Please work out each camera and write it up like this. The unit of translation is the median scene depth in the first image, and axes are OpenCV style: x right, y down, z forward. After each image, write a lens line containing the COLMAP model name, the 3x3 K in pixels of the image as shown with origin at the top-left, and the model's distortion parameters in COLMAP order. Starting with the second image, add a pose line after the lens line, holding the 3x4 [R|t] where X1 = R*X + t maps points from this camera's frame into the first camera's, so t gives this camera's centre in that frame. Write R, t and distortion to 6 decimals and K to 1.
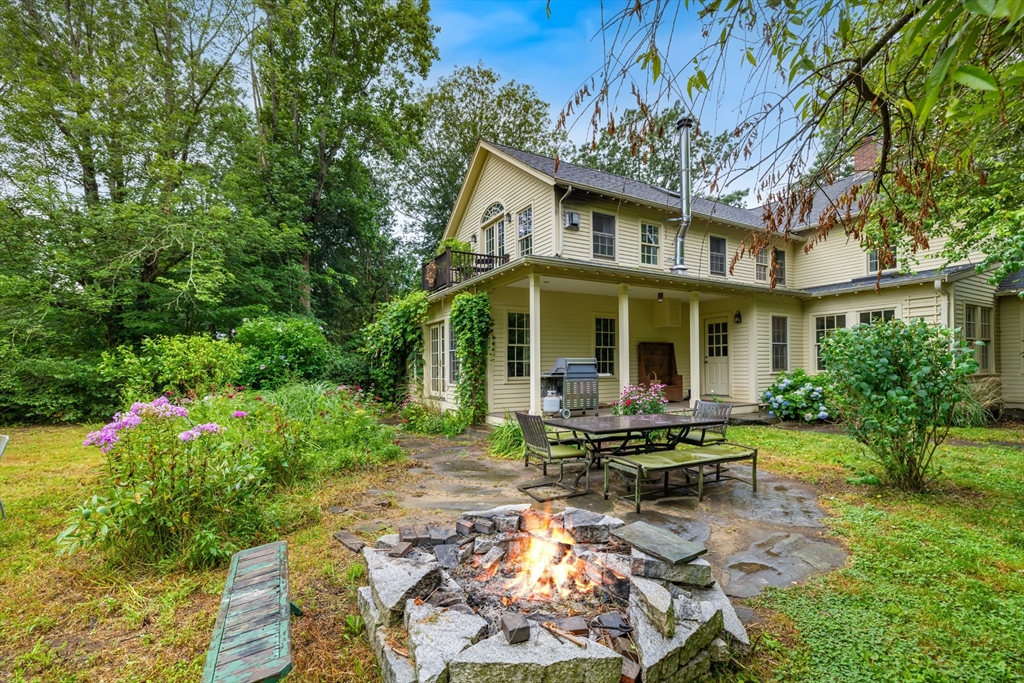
lens RADIAL K [[440.6, 0, 512.0], [0, 440.6, 341.5], [0, 0, 1]] dist [0.000387, 0.000042]
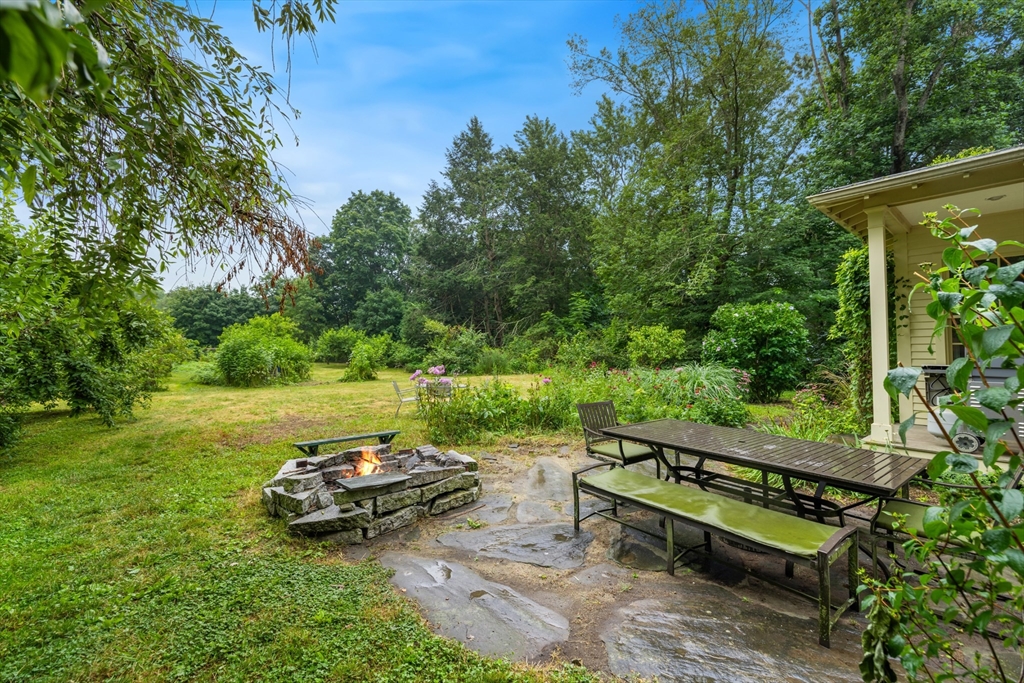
lens RADIAL K [[440.6, 0, 512.0], [0, 440.6, 341.5], [0, 0, 1]] dist [0.000387, 0.000042]
pose [[0.157861, -0.003560, -0.987455, 0.536260], [0.044976, 0.998982, 0.003589, 0.014789], [0.986437, -0.044978, 0.157860, 0.375498]]
